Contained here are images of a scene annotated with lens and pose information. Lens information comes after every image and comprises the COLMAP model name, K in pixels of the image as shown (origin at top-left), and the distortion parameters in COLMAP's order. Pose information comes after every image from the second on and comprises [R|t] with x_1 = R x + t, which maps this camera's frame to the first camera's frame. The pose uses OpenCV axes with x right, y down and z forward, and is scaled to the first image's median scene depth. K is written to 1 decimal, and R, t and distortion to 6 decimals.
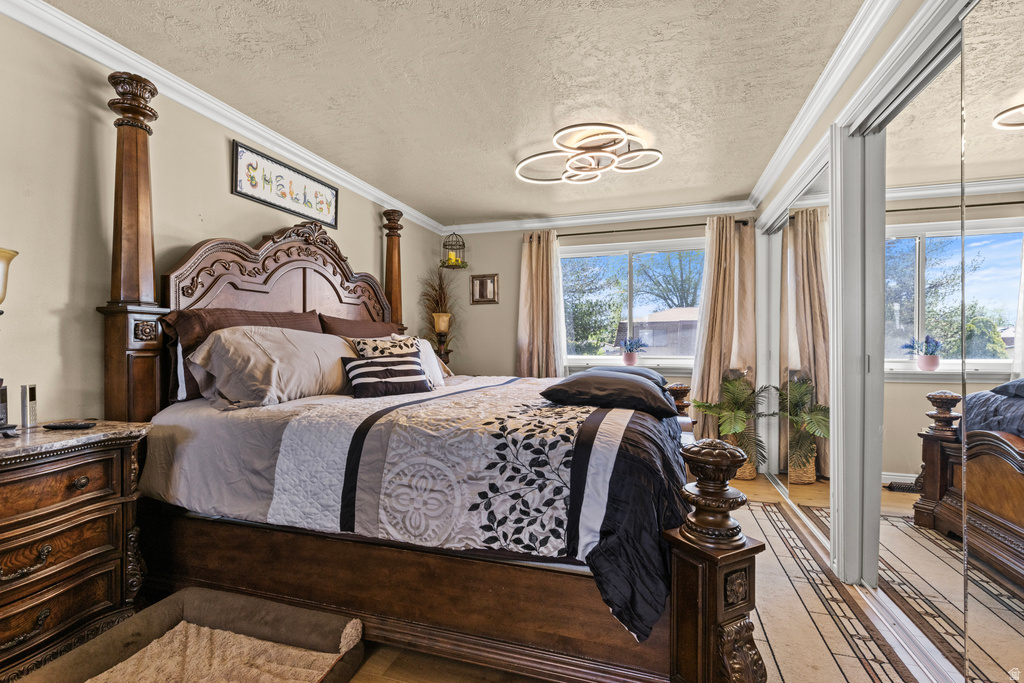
lens RADIAL K [[457.5, 0, 513.6], [0, 457.5, 343.7], [0, 0, 1]] dist [0.006721, -0.003135]
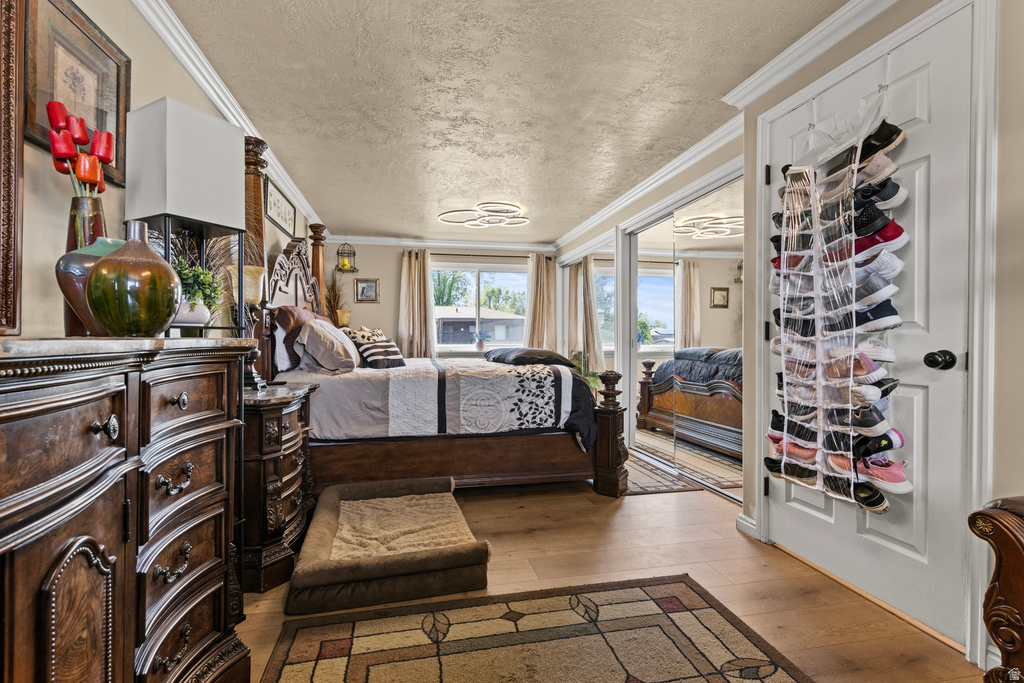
lens RADIAL K [[457.5, 0, 506.2], [0, 457.5, 340.3], [0, 0, 1]] dist [0.006721, -0.003135]
pose [[0.864691, -0.001277, 0.502302, -1.068662], [-0.000046, 0.999997, 0.002620, 0.030772], [-0.502304, -0.002289, 0.864688, -0.726785]]
